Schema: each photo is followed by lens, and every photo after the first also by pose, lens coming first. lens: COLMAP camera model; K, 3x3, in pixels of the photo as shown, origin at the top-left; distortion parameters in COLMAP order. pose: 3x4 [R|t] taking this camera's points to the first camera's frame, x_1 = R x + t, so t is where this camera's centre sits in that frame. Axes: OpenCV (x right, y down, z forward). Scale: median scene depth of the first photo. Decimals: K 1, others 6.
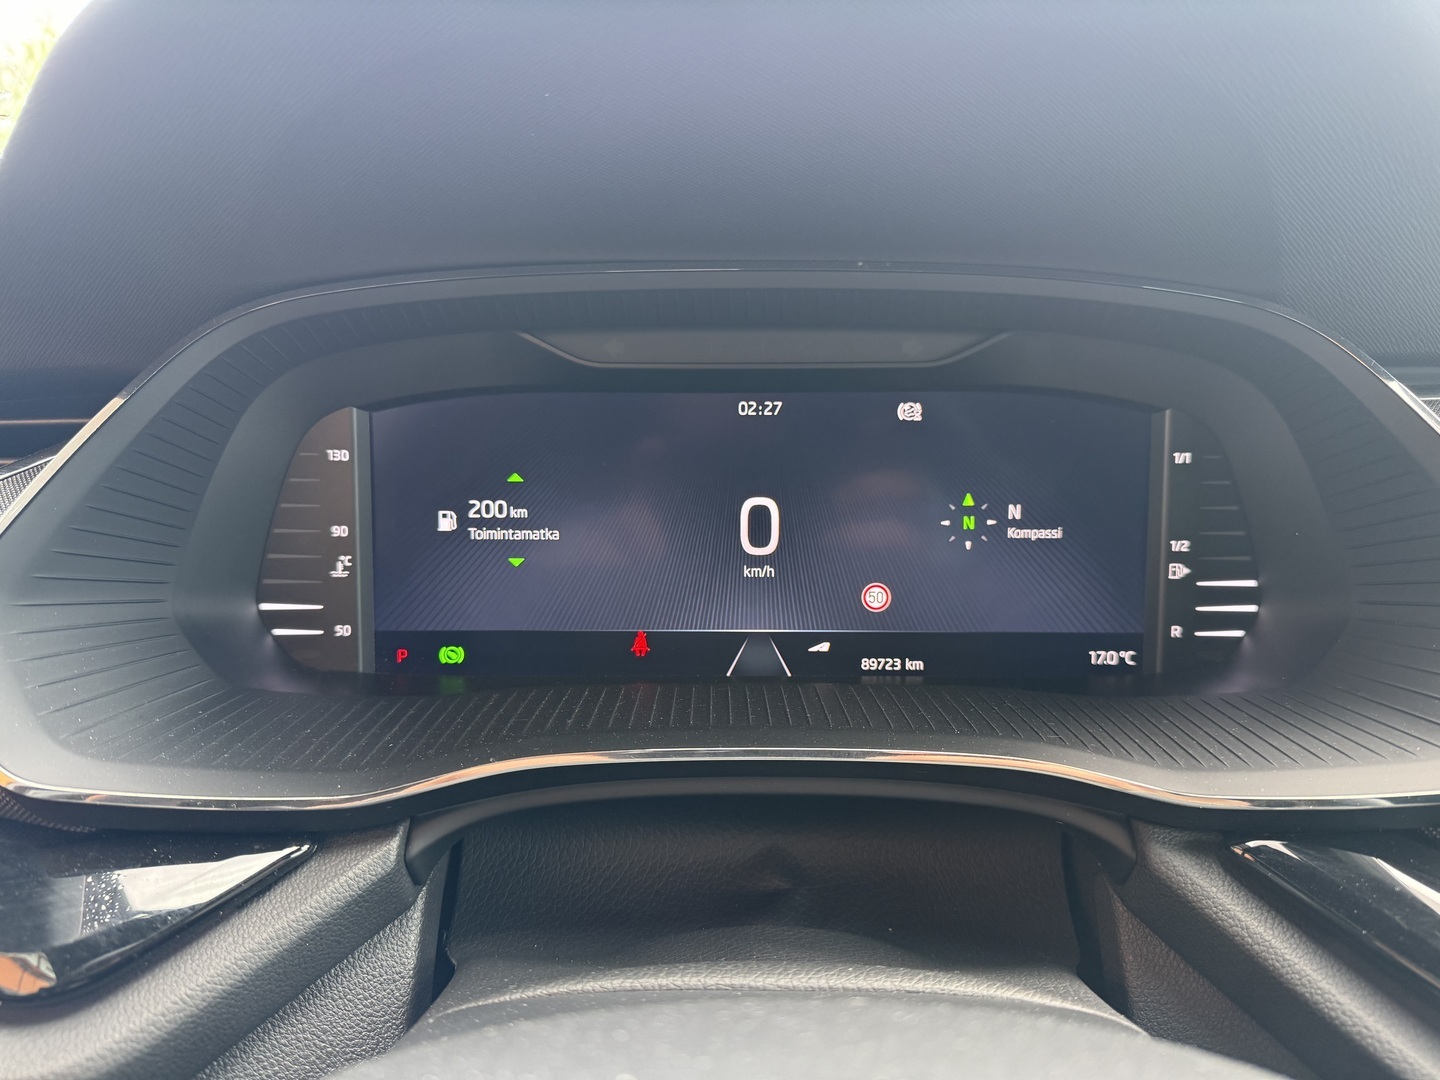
lens RADIAL K [[1003.6, 0, 719.2], [0, 1003.6, 533.6], [0, 0, 1]] dist [-0.022327, -0.001998]
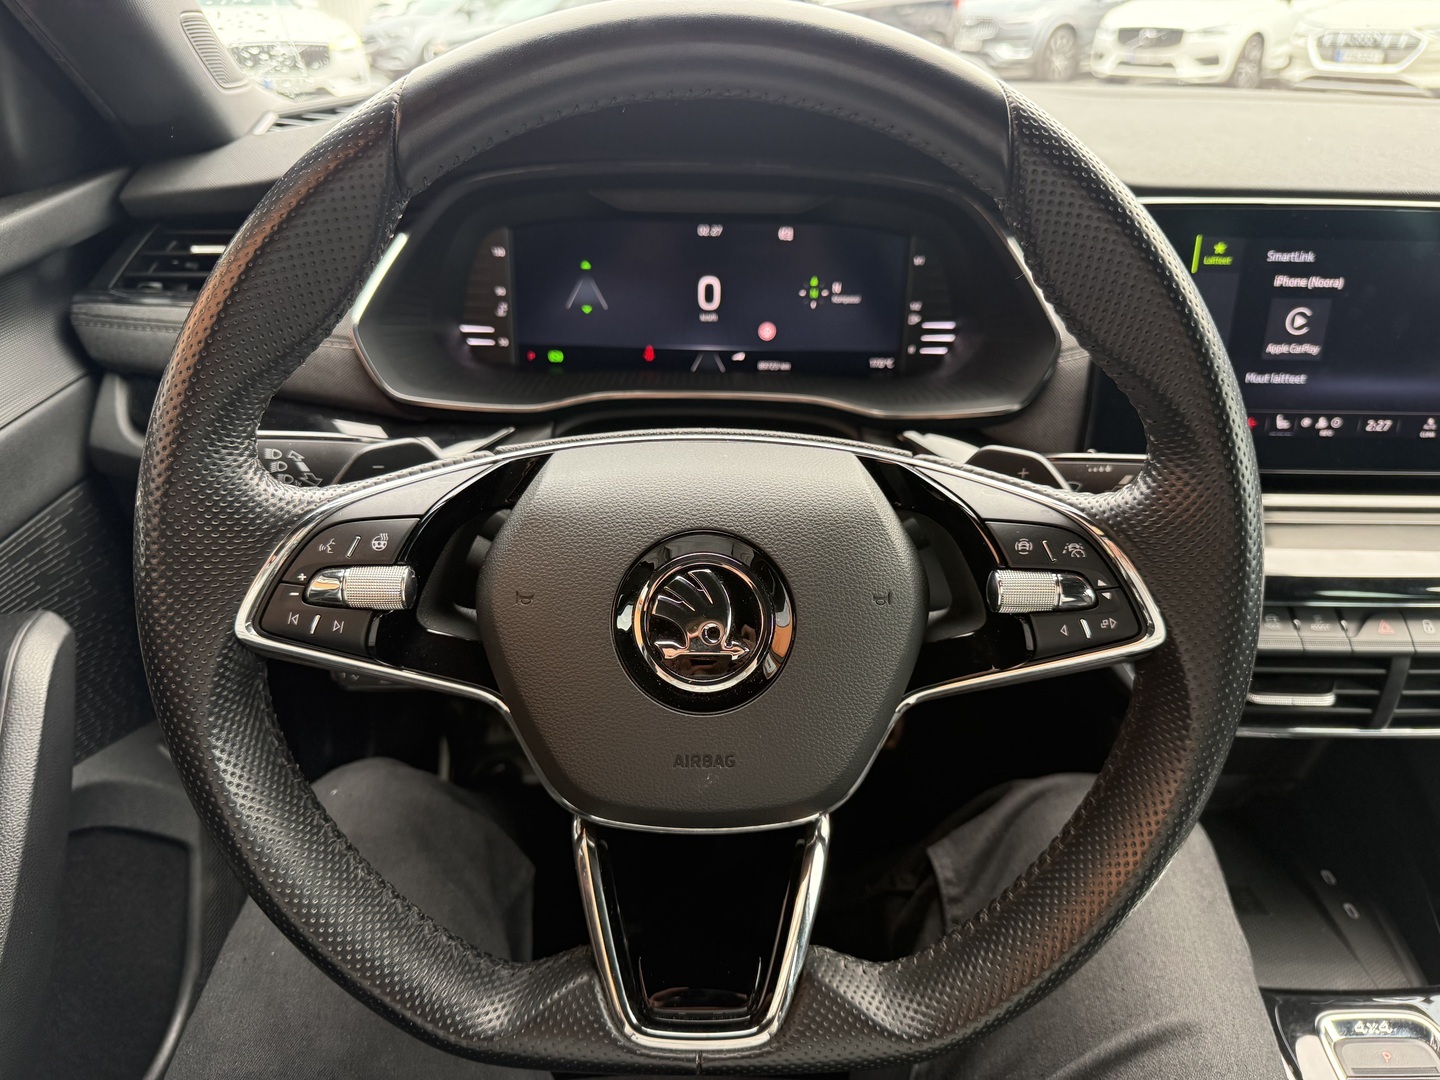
lens RADIAL K [[1003.6, 0, 704.6], [0, 1003.6, 580.2], [0, 0, 1]] dist [-0.022327, -0.001998]
pose [[0.999276, 0.006809, 0.037437, -0.039160], [-0.015772, 0.969480, 0.244663, 0.059673], [-0.034628, -0.245076, 0.968885, -1.072668]]
